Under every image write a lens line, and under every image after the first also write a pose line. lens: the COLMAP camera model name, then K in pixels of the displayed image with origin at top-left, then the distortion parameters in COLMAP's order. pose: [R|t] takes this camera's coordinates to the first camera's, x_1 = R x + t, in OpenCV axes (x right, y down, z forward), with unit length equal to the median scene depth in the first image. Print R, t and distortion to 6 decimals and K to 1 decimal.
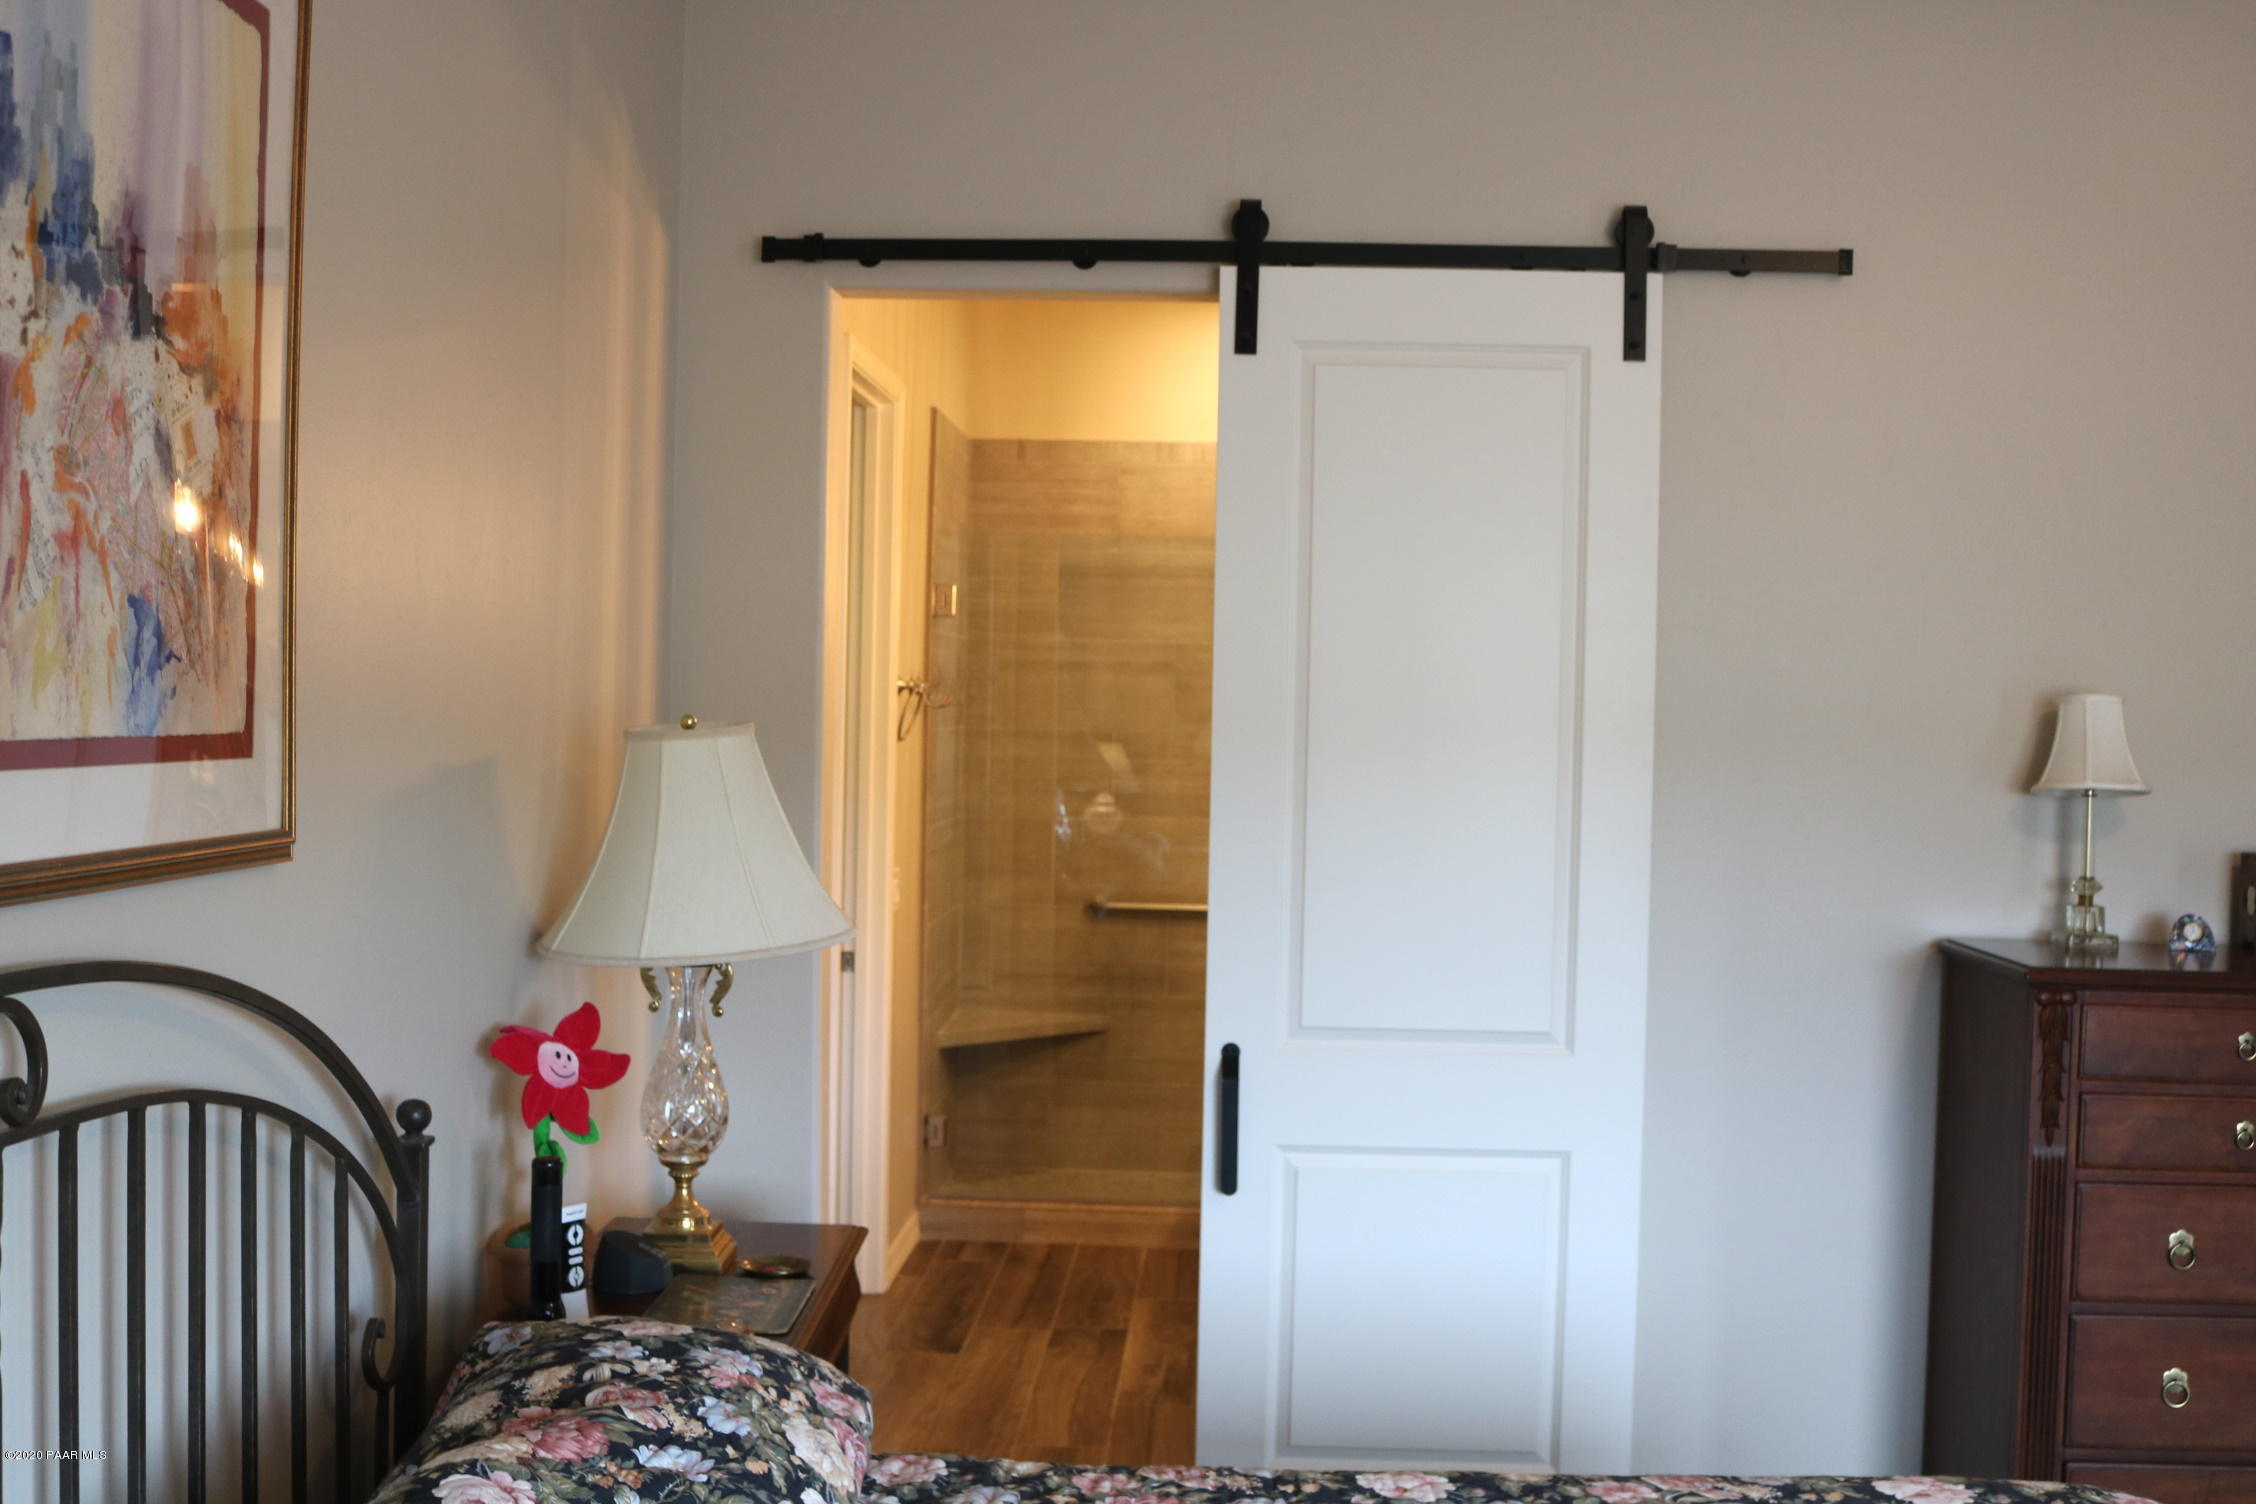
lens RADIAL K [[2335.5, 0, 1128.0], [0, 2335.5, 752.0], [0, 0, 1]] dist [-0.082711, 0.036522]
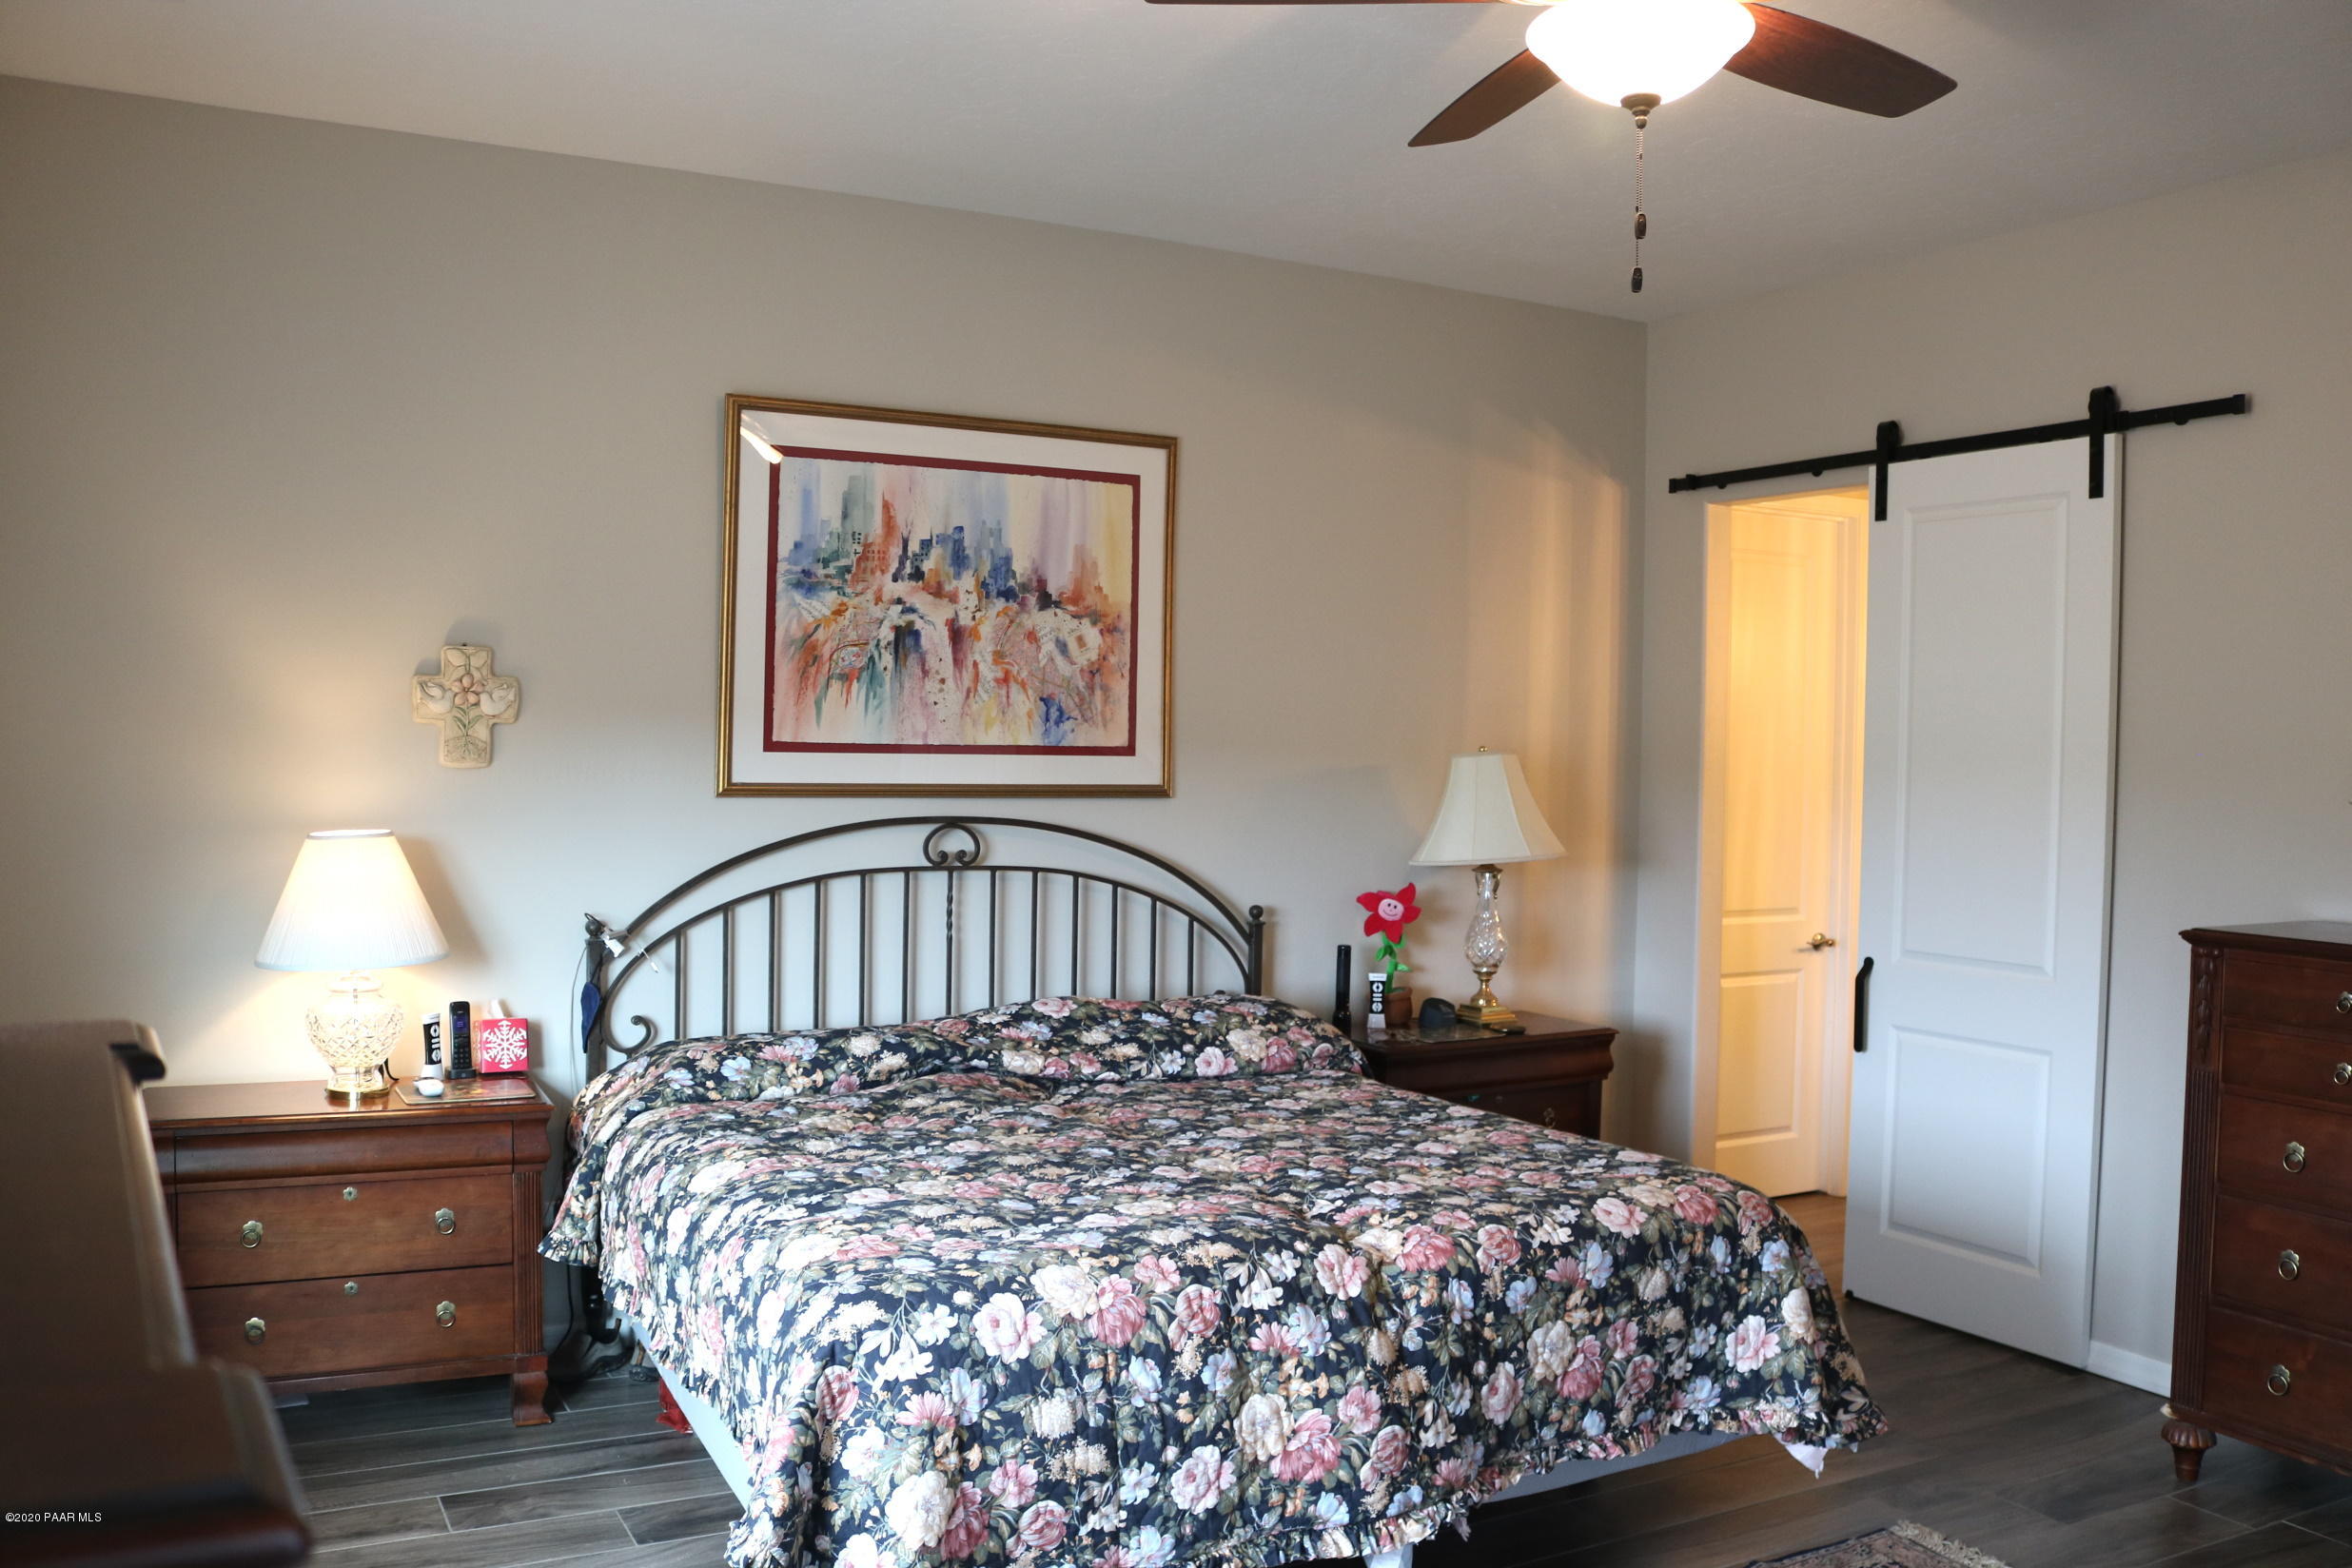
lens RADIAL K [[1969.1, 0, 1174.3], [0, 1969.1, 799.1], [0, 0, 1]] dist [-0.157456, 0.131659]
pose [[0.528980, 0.012705, -0.848539, 1.686095], [-0.023171, 0.999731, 0.000524, 0.053146], [0.848318, 0.019384, 0.529133, -0.172774]]
